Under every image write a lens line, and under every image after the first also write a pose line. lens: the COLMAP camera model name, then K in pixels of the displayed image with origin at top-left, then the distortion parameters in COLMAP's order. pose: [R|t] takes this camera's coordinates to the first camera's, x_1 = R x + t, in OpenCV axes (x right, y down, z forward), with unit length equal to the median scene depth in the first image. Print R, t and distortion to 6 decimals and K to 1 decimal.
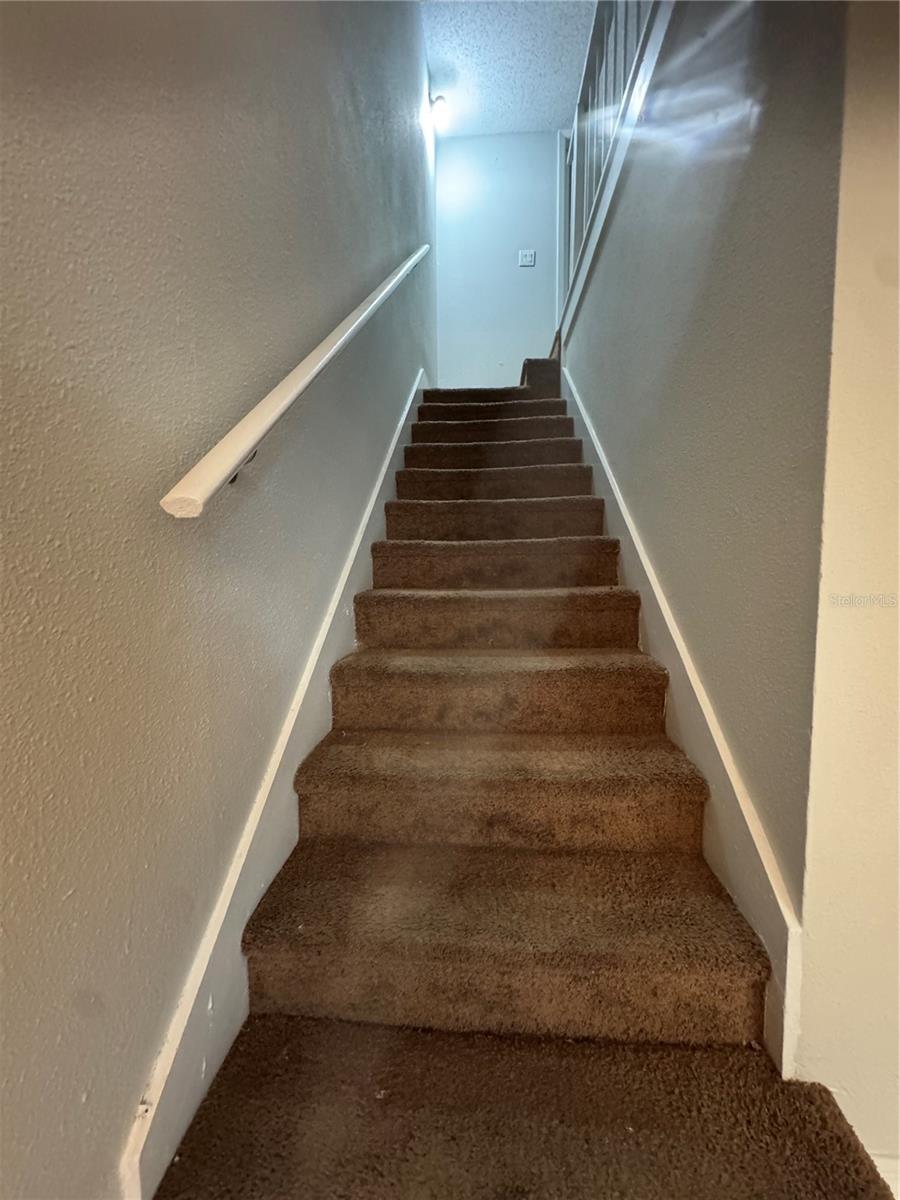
lens RADIAL K [[490.5, 0, 450.0], [0, 490.5, 600.0], [0, 0, 1]] dist [-0.002942, 0.000594]
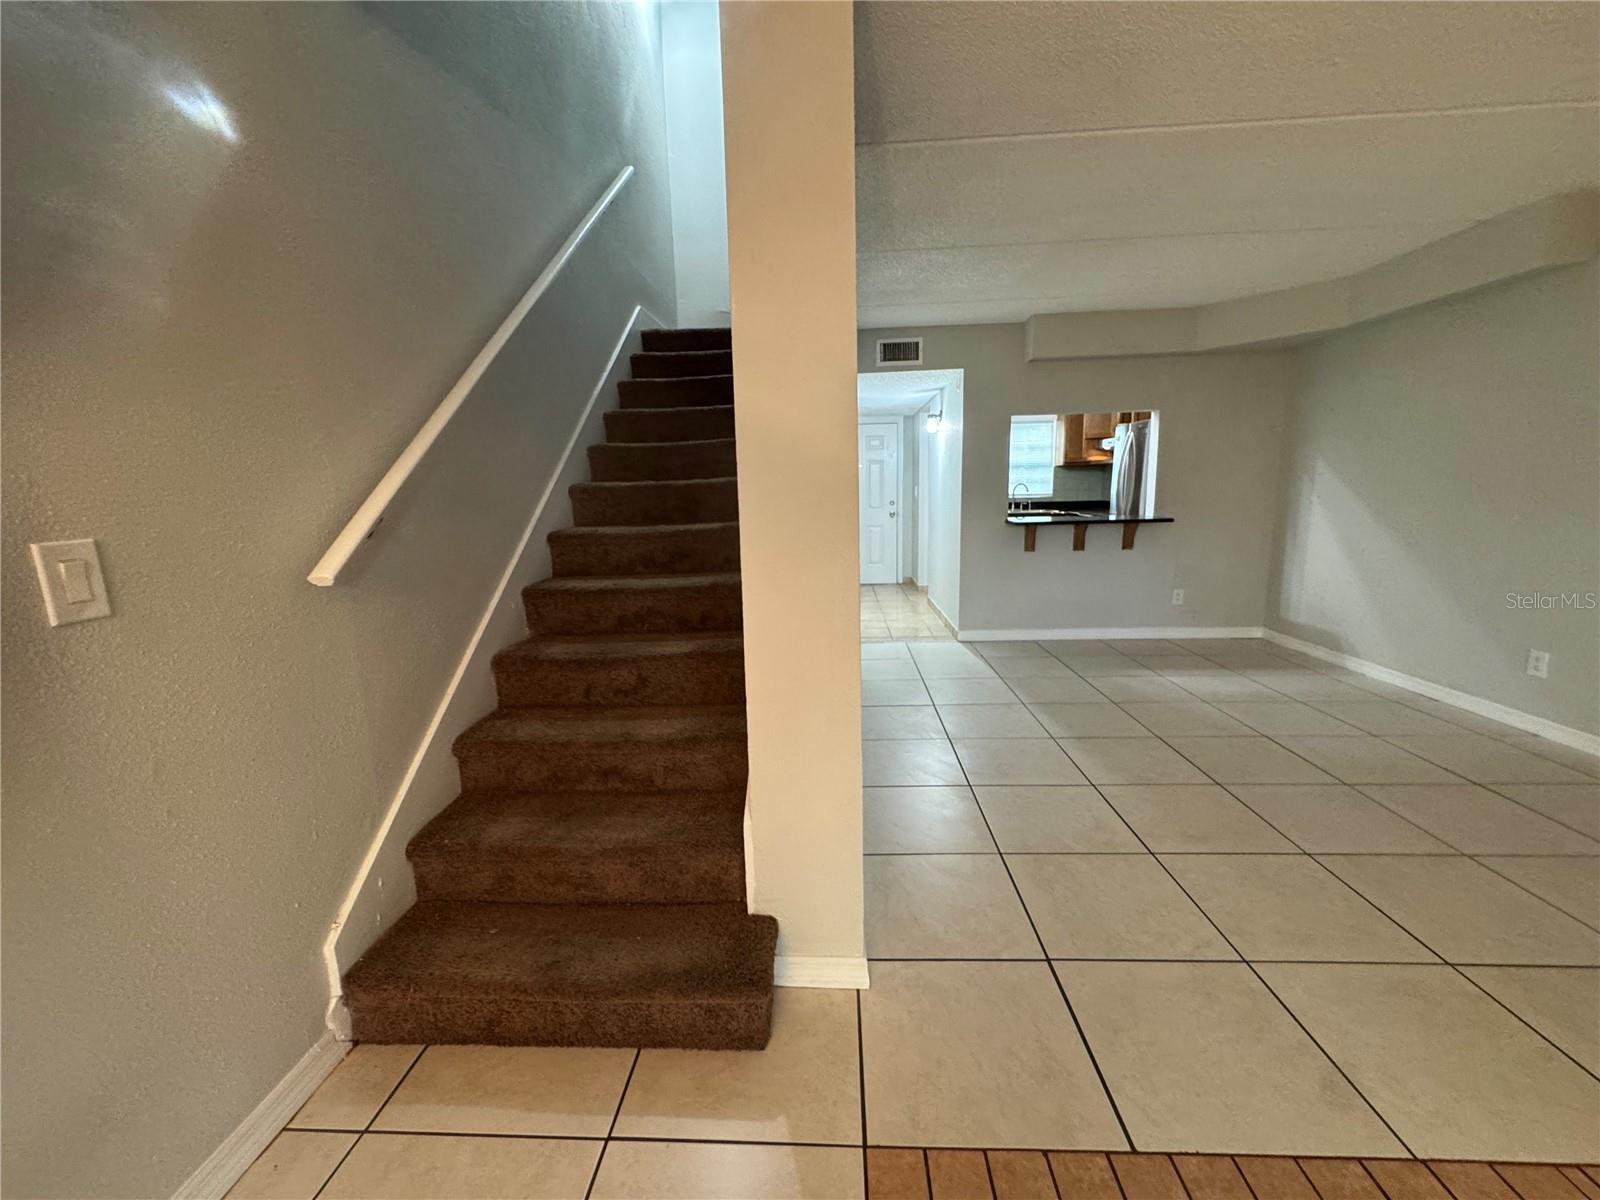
lens RADIAL K [[654.0, 0, 800.8], [0, 654.0, 600.6], [0, 0, 1]] dist [-0.002942, 0.000594]
pose [[0.999410, -0.028794, 0.018733, 0.576591], [0.026638, 0.993947, 0.106585, -0.176610], [-0.021688, -0.106023, 0.994127, -0.692762]]
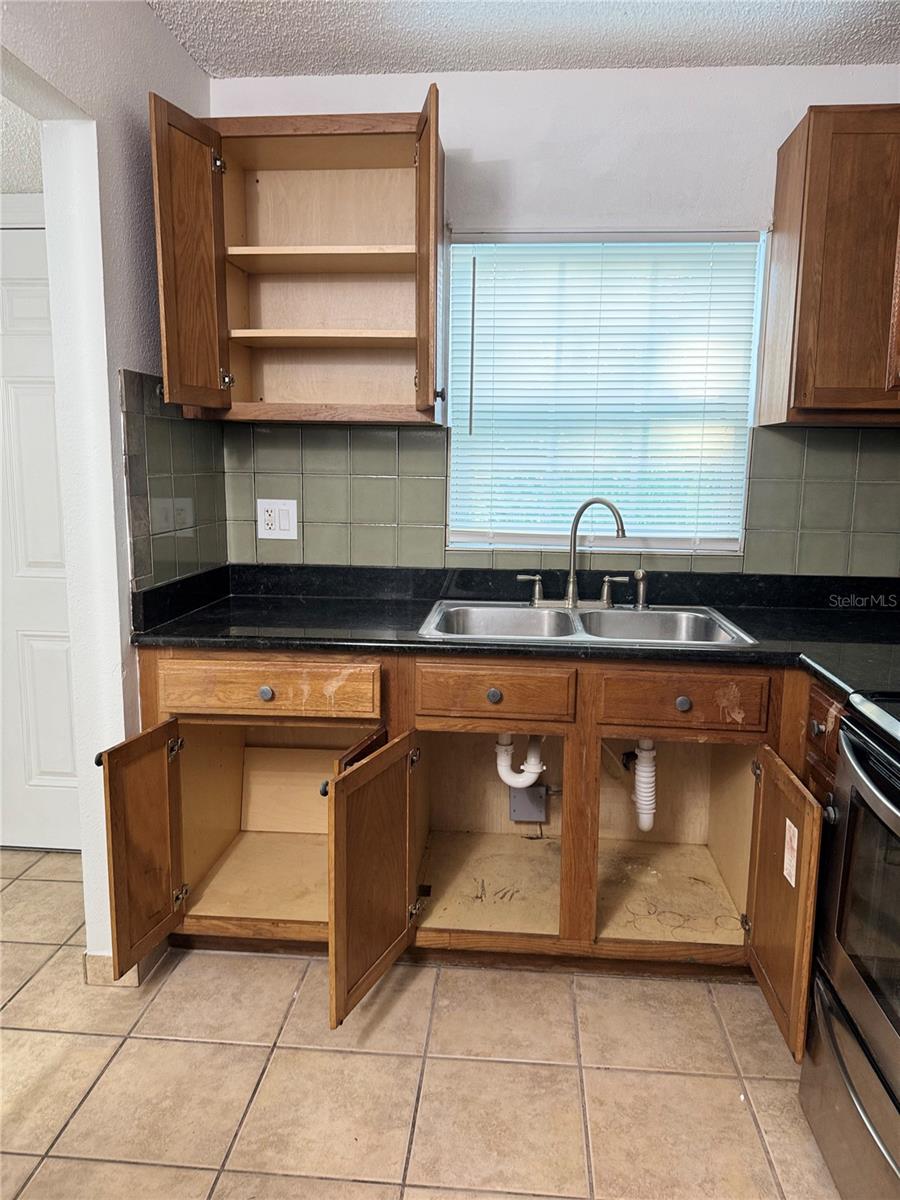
lens RADIAL K [[829.5, 0, 450.0], [0, 829.5, 600.0], [0, 0, 1]] dist [0.164389, -0.342173]
pose [[0.999937, 0.009988, -0.005098, 2.747283], [-0.009440, 0.995130, 0.098123, -0.558715], [0.006053, -0.098068, 0.995161, 4.250215]]
